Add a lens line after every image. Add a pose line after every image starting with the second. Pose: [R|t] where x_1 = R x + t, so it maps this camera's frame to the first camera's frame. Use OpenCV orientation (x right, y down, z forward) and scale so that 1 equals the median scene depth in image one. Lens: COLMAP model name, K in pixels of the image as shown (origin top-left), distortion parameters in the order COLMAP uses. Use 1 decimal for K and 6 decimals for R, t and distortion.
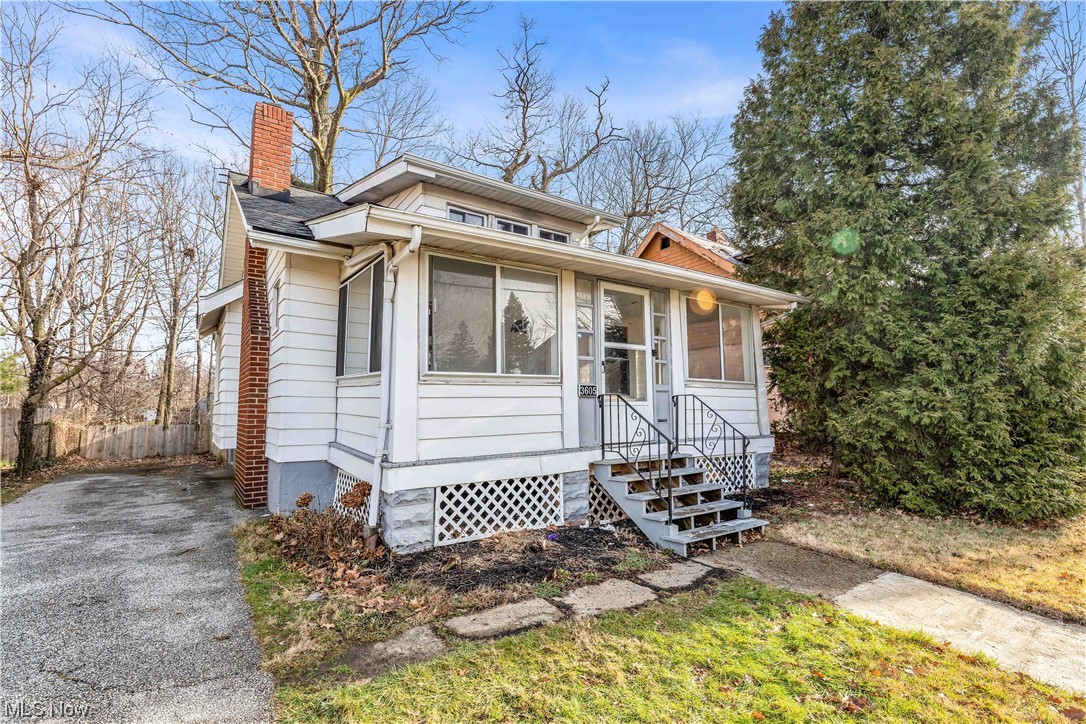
lens RADIAL K [[437.1, 0, 535.4], [0, 437.1, 366.9], [0, 0, 1]] dist [0.000051, -0.000196]
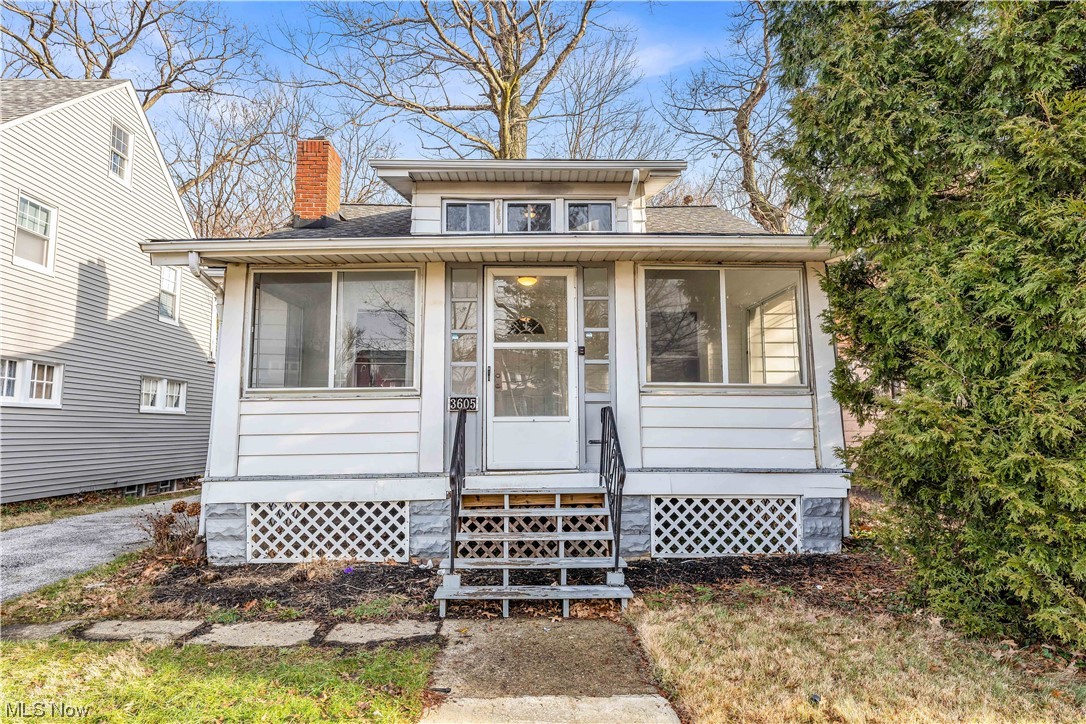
lens RADIAL K [[538.0, 0, 541.4], [0, 538.0, 367.0], [0, 0, 1]] dist [-0.000326, -0.000309]
pose [[0.874072, -0.050208, -0.483194, 0.853733], [0.044673, 0.998738, -0.022967, 0.017341], [0.483738, -0.001511, 0.875212, 0.213766]]
